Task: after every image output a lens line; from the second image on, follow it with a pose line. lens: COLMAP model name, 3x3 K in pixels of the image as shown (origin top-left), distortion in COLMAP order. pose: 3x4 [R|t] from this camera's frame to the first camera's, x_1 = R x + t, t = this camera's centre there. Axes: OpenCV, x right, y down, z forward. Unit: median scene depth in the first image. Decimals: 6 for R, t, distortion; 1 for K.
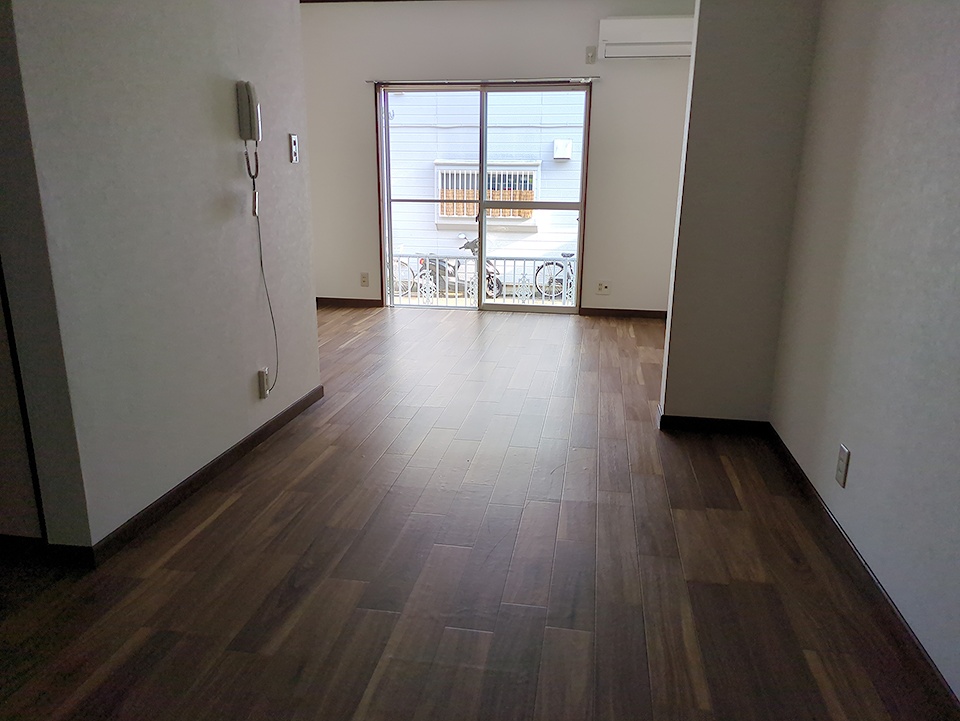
lens RADIAL K [[711.4, 0, 478.7], [0, 711.4, 364.8], [0, 0, 1]] dist [0.024457, -0.016627]
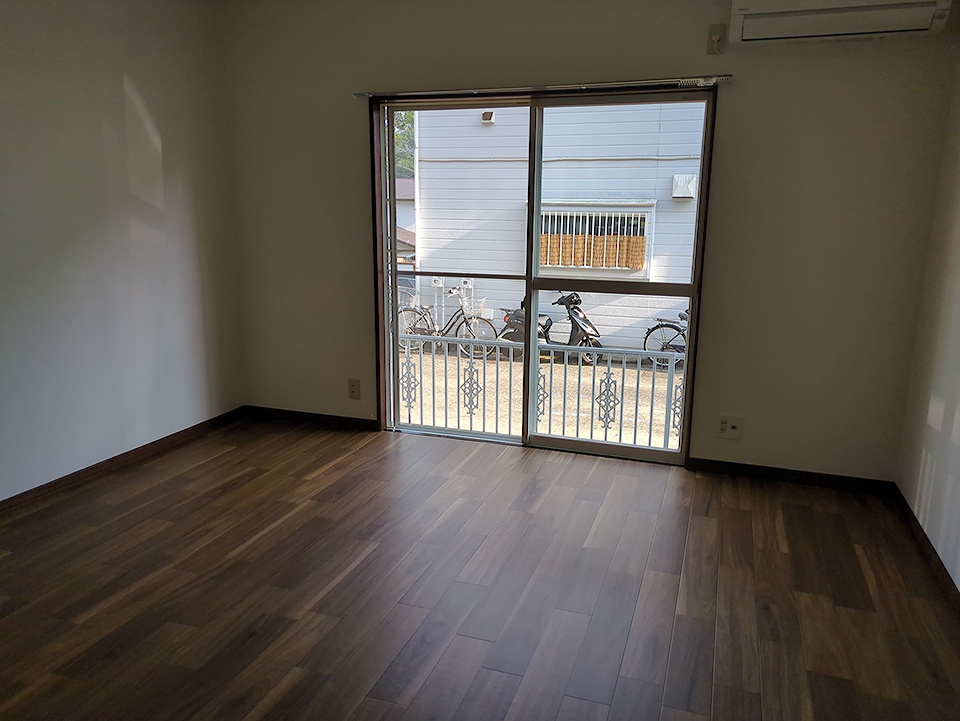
lens RADIAL K [[711.4, 0, 481.8], [0, 711.4, 352.9], [0, 0, 1]] dist [0.024457, -0.016627]
pose [[0.985647, 0.035730, -0.164994, 0.065115], [-0.045170, 0.997529, -0.053817, -0.122343], [0.162663, 0.060497, 0.984825, 0.362437]]
